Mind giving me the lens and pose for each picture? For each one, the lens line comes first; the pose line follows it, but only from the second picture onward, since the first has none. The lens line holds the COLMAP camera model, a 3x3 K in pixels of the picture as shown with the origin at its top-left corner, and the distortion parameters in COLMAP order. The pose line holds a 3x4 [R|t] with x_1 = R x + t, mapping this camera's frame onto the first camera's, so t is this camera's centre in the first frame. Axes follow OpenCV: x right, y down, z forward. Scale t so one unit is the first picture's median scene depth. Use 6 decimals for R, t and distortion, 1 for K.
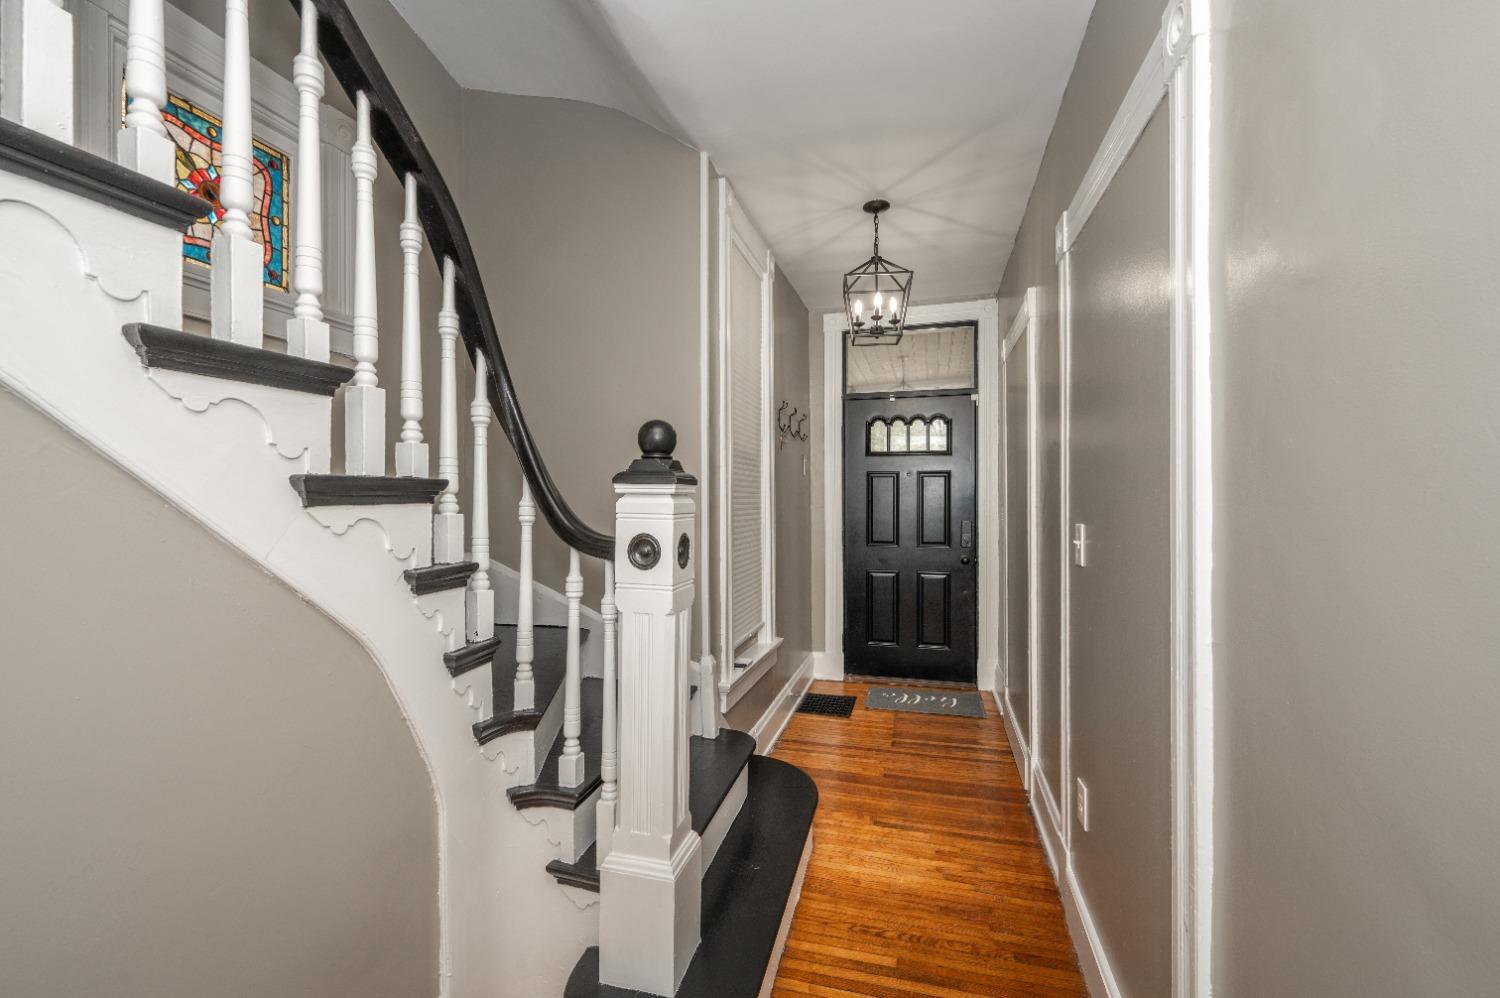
lens RADIAL K [[643.1, 0, 755.6], [0, 643.1, 492.2], [0, 0, 1]] dist [0.000310, 0.000022]
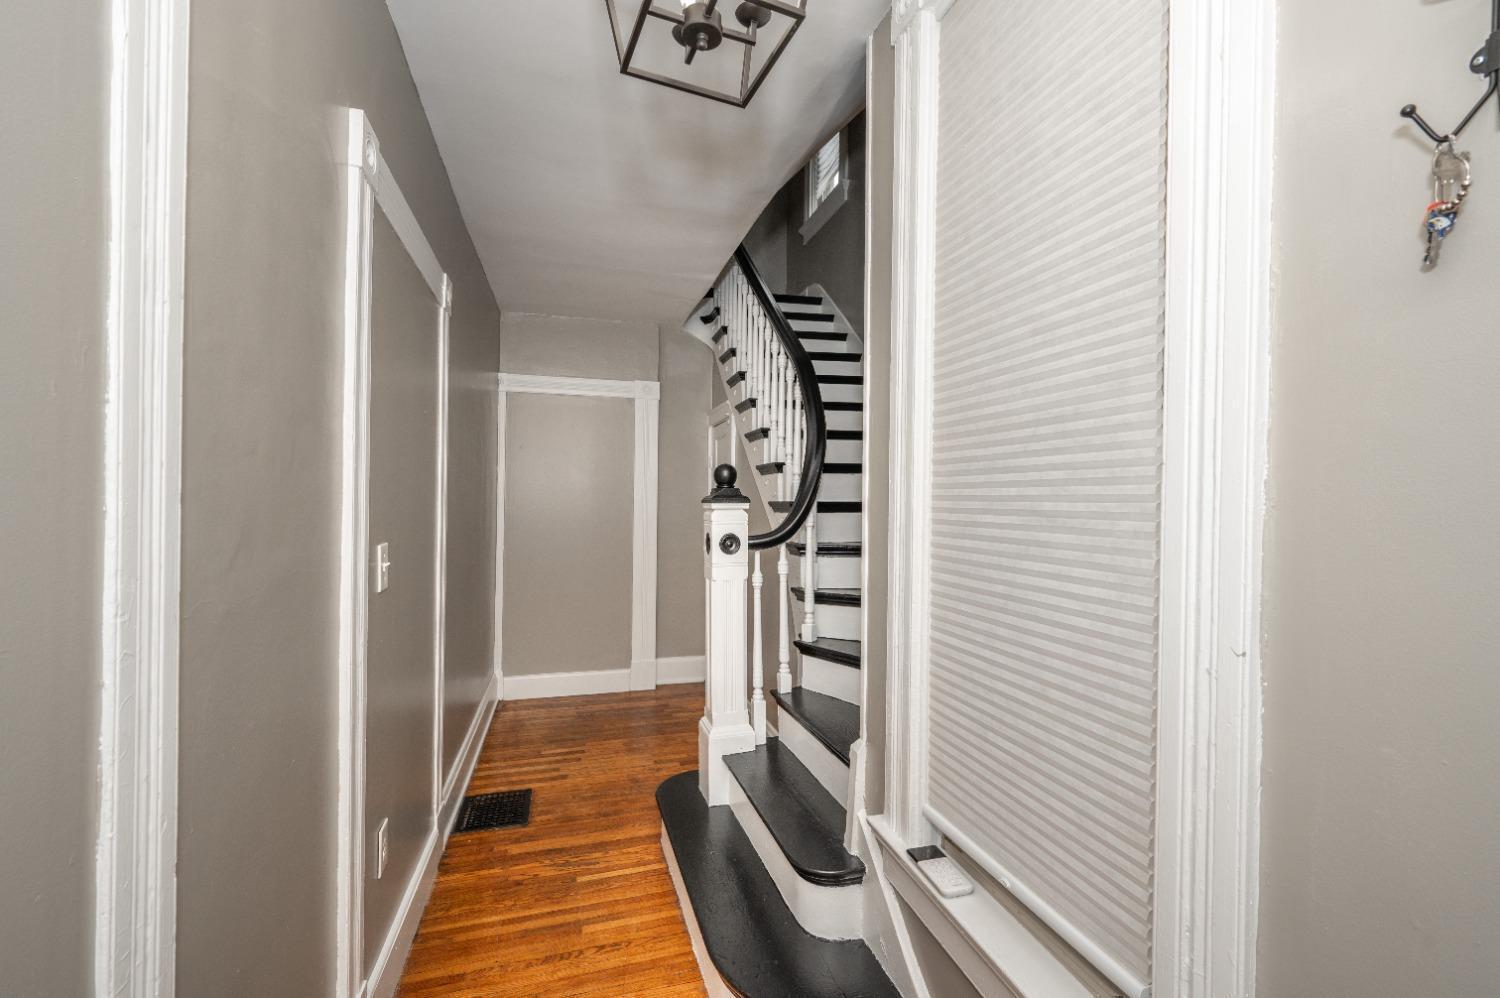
lens RADIAL K [[643.1, 0, 756.5], [0, 643.1, 500.7], [0, 0, 1]] dist [0.000310, 0.000022]
pose [[-0.850289, -0.017887, -0.526013, 0.600226], [-0.022432, 0.999746, 0.002265, -0.024671], [0.525839, 0.013726, -0.850474, 2.244915]]
